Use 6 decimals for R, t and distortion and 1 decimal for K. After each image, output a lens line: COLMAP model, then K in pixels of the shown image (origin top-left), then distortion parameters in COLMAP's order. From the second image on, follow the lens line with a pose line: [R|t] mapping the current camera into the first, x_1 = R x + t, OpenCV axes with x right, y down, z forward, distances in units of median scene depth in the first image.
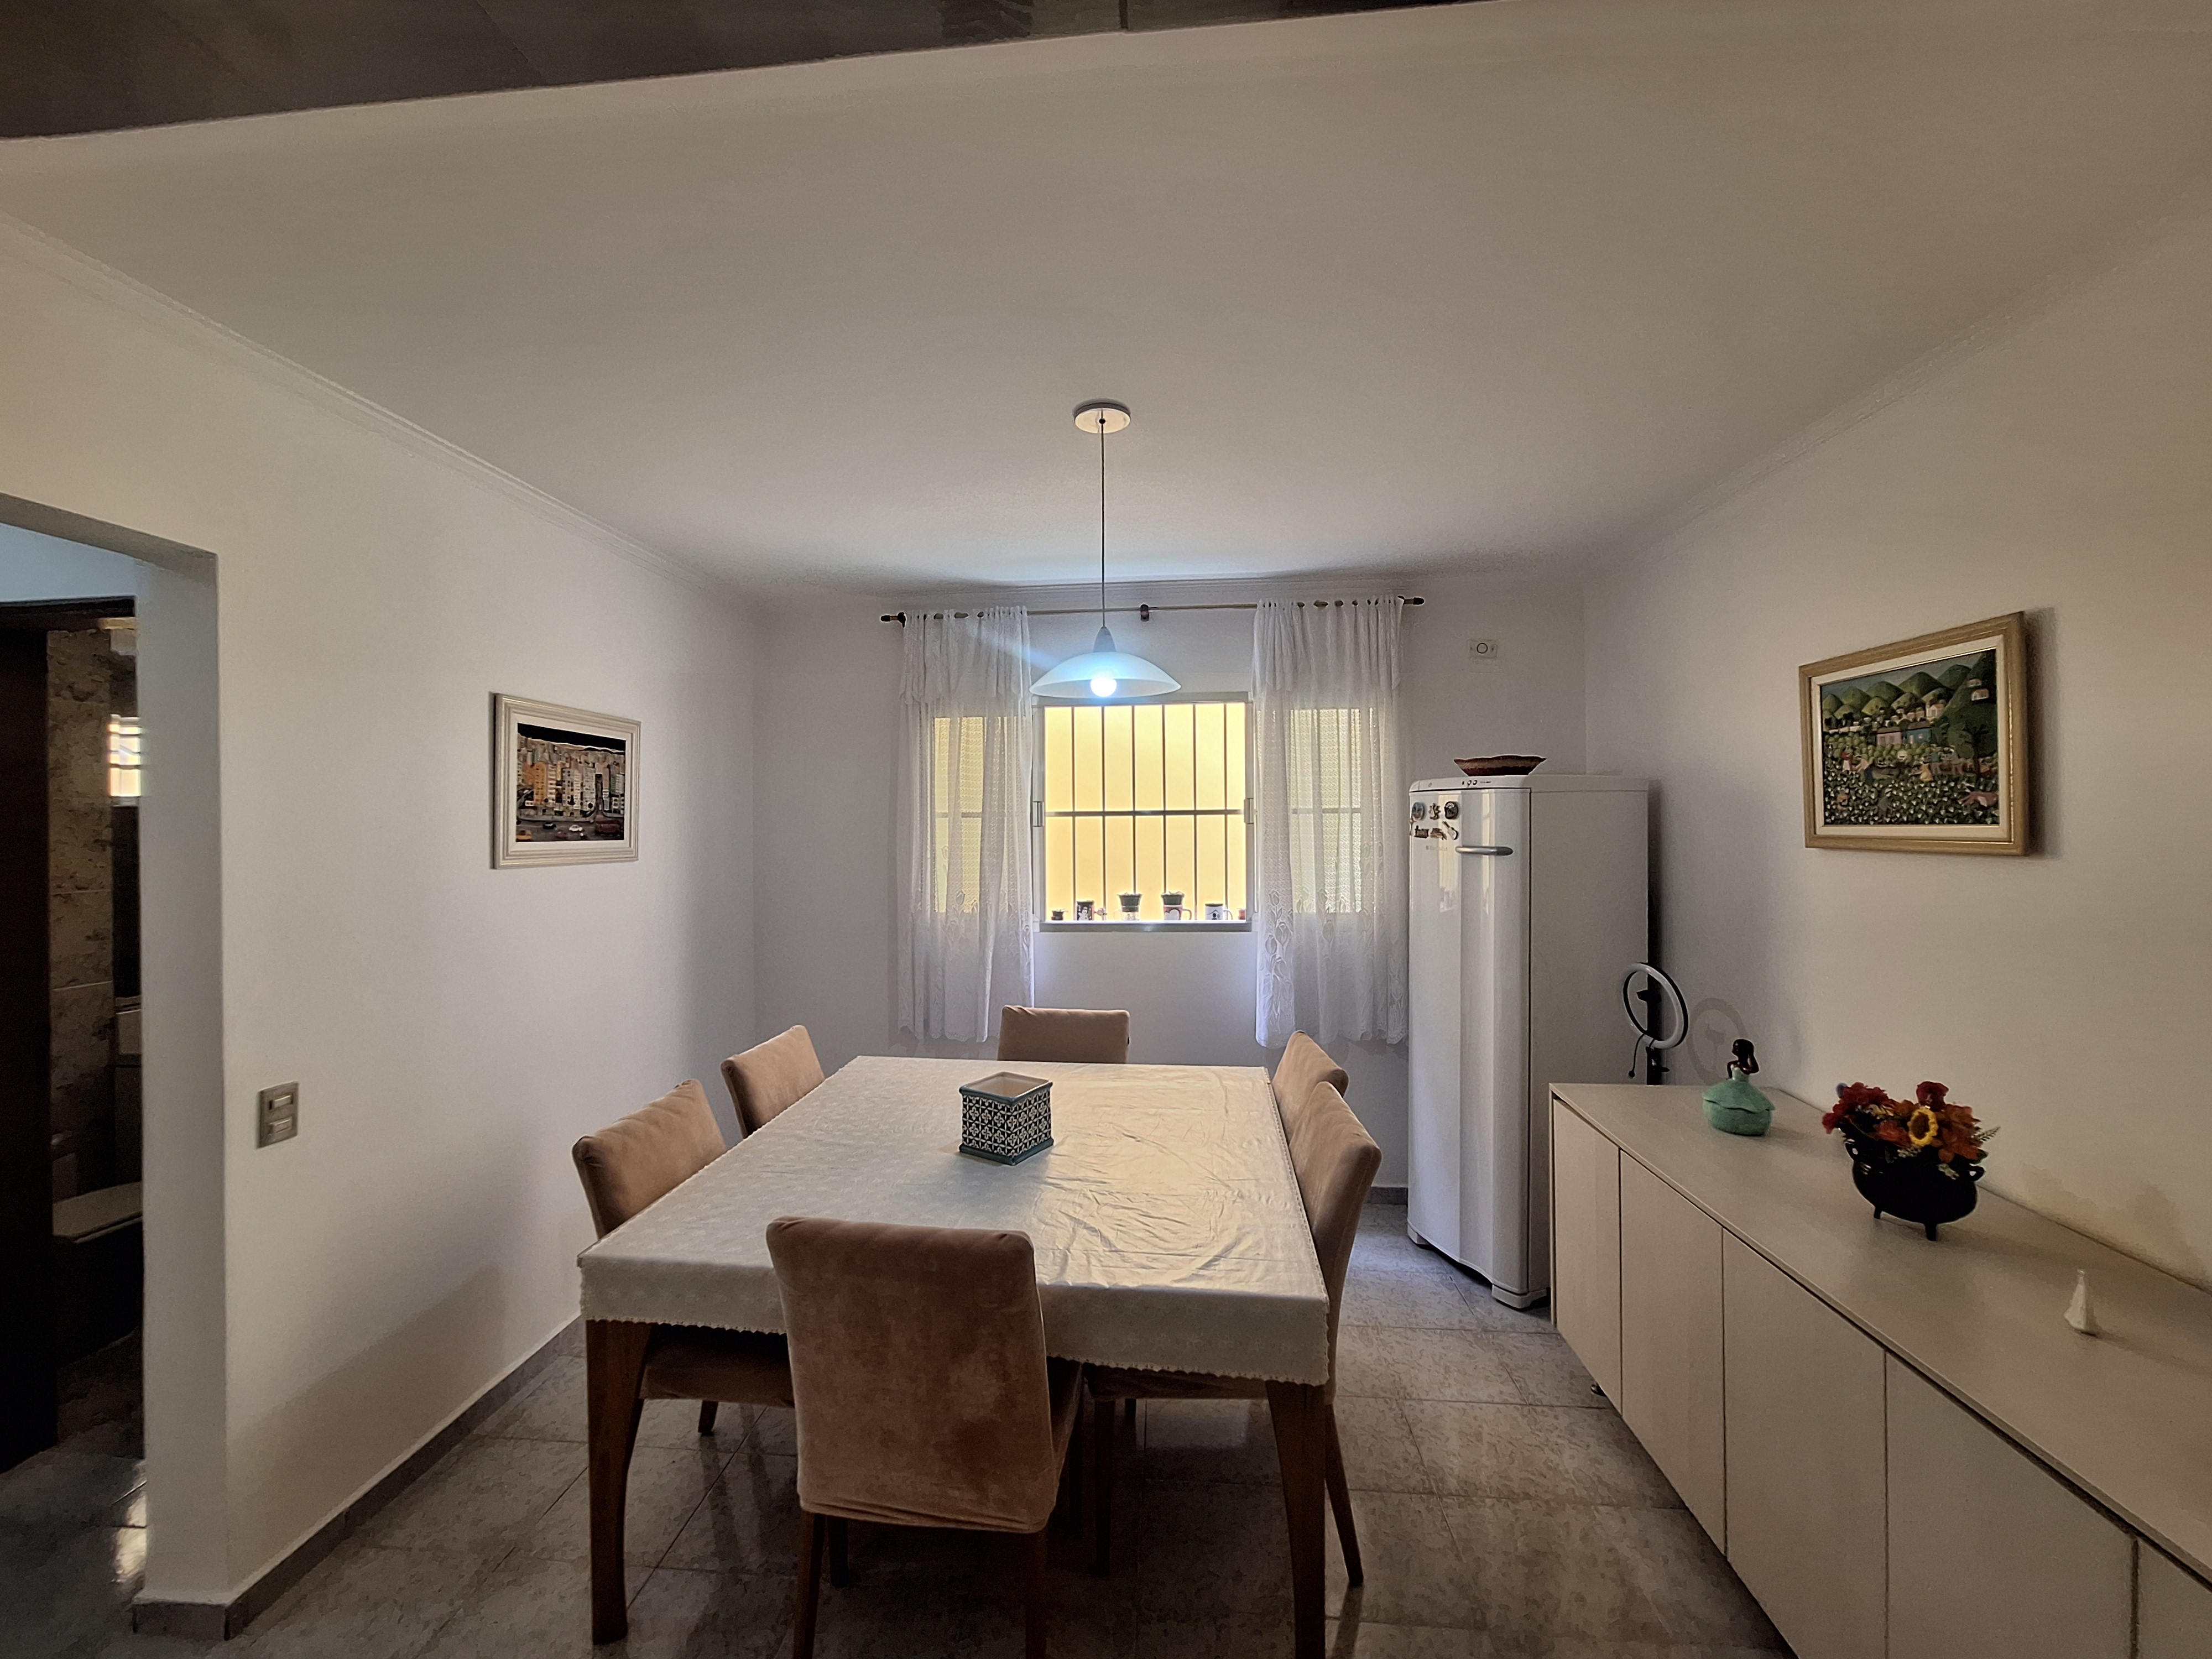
lens RADIAL K [[868.4, 0, 1099.8], [0, 868.4, 817.8], [0, 0, 1]] dist [-0.012722, 0.002467]
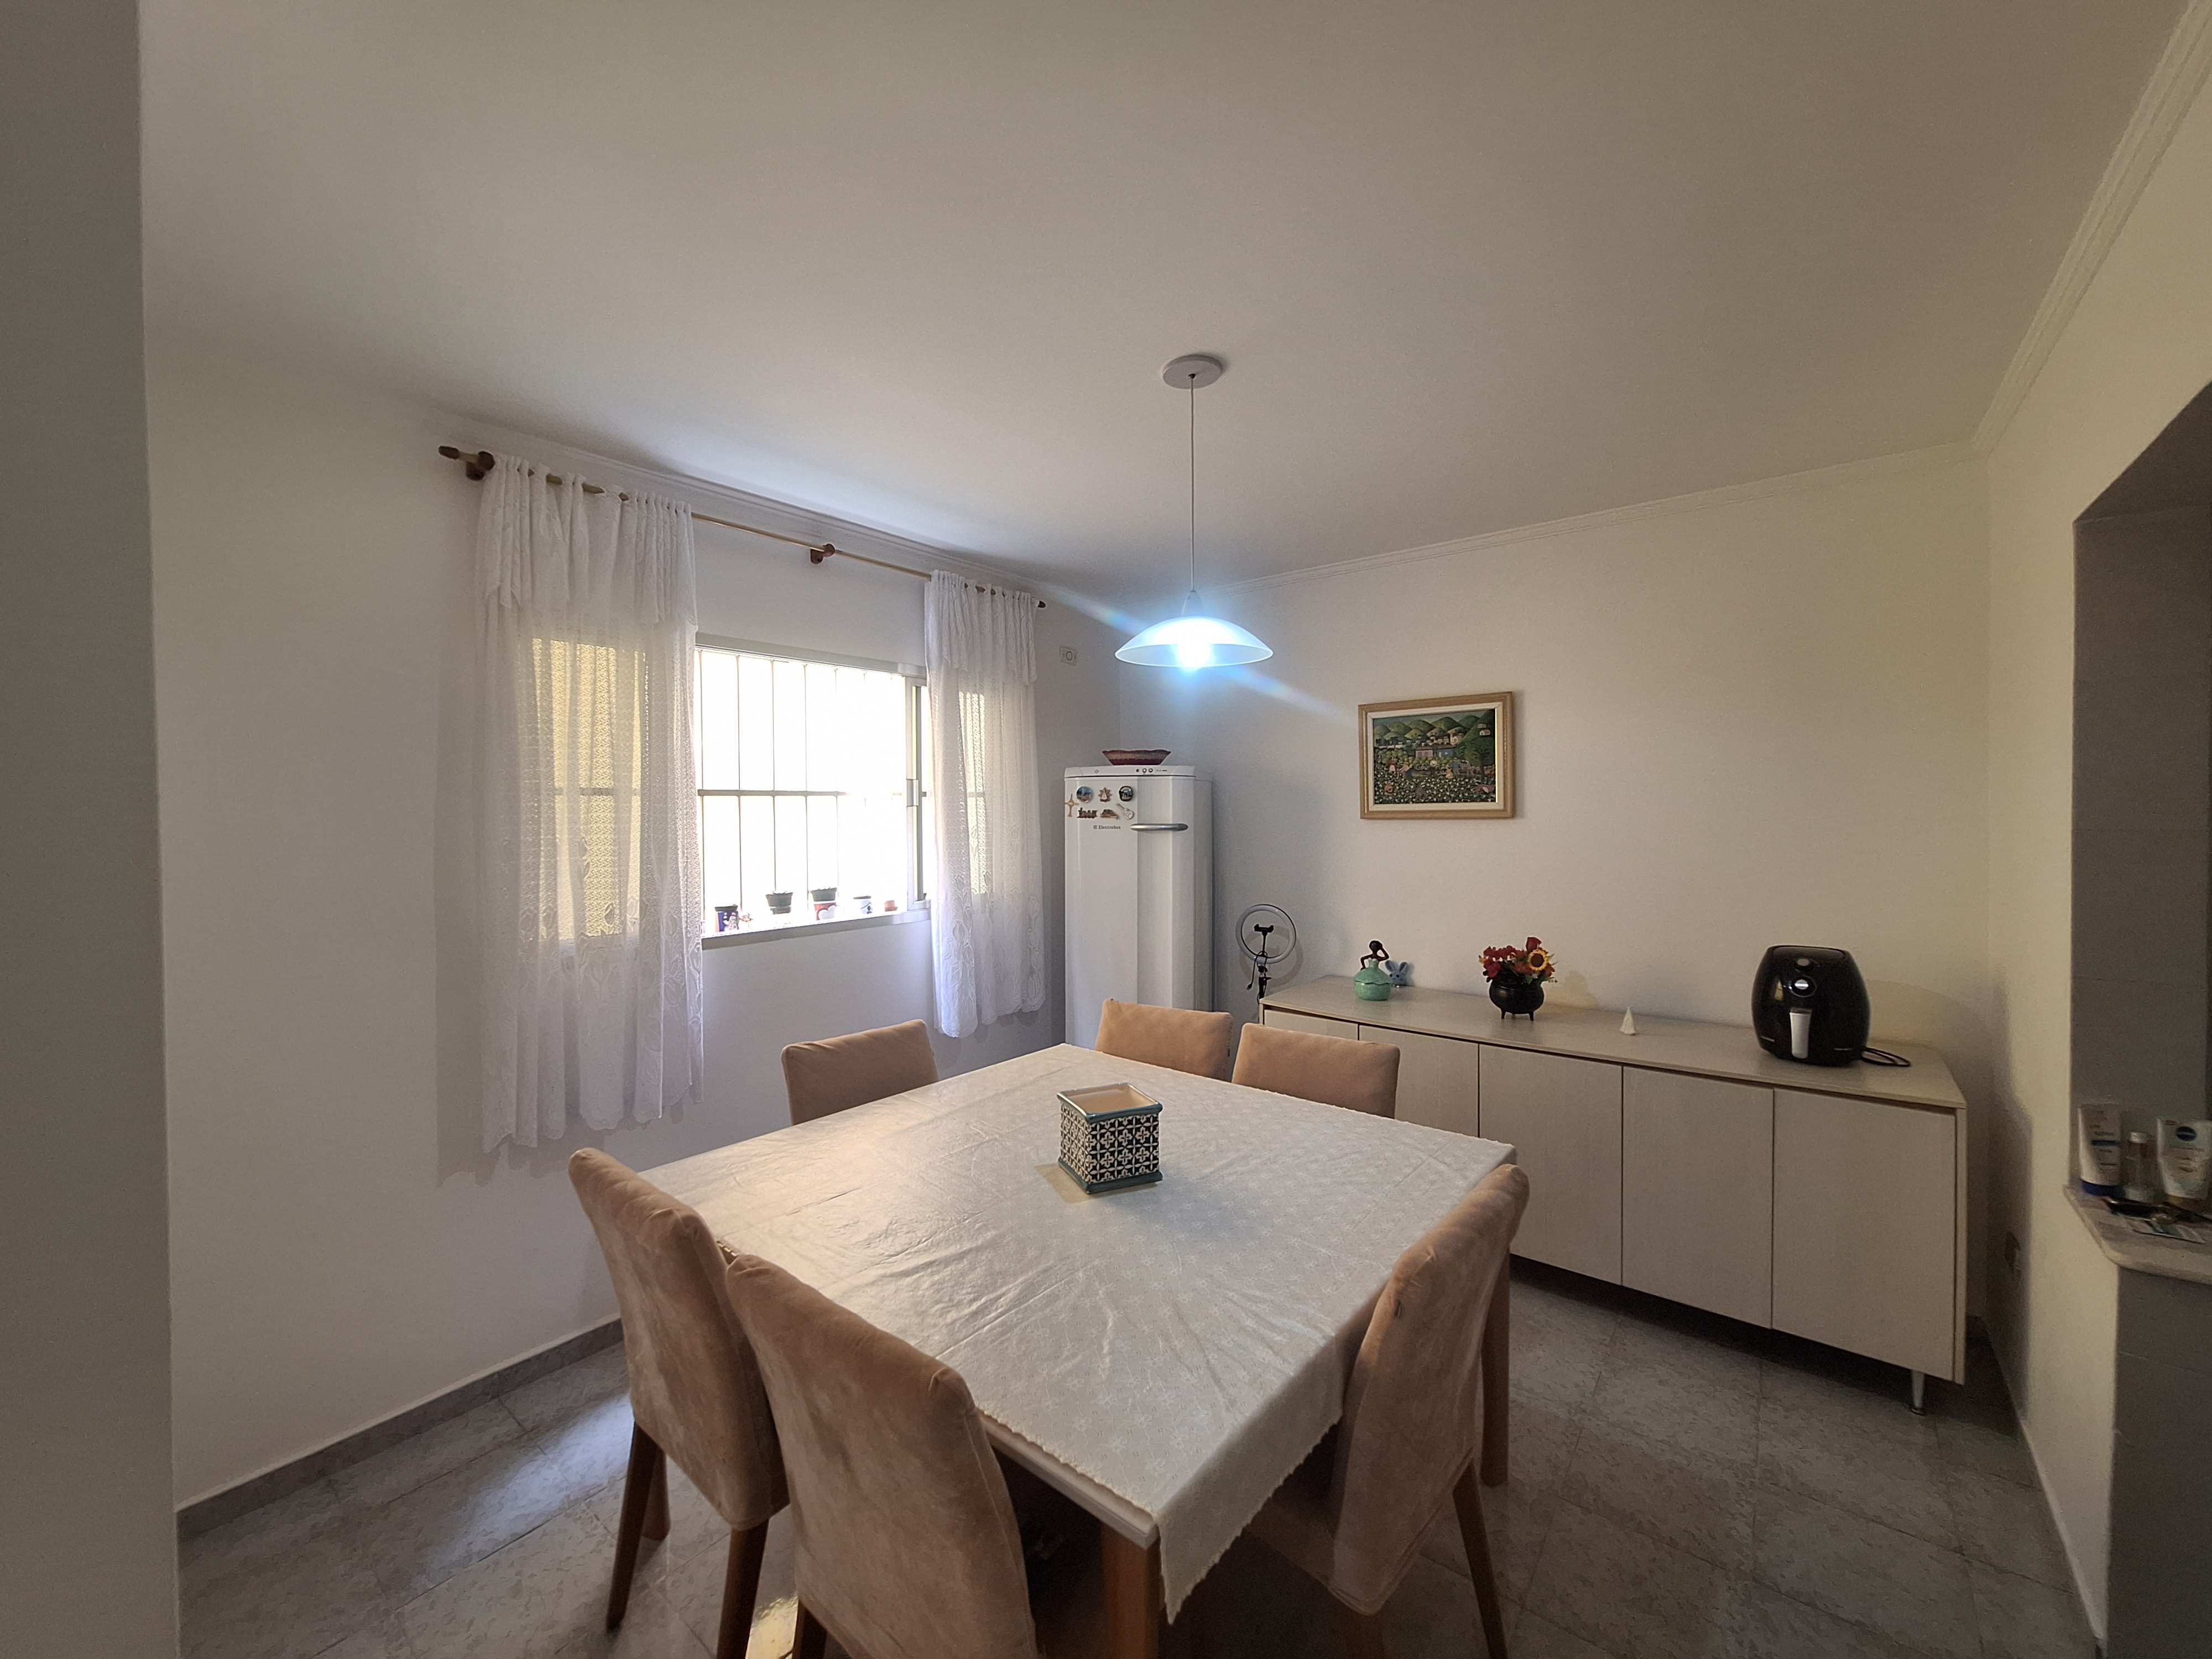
lens RADIAL K [[868.4, 0, 1050.9], [0, 868.4, 826.7], [0, 0, 1]] dist [-0.012722, 0.002467]
pose [[0.570993, -0.011302, 0.820877, -0.864871], [0.001644, 0.999919, 0.012624, 0.029189], [-0.820953, -0.005859, 0.570965, 0.575238]]
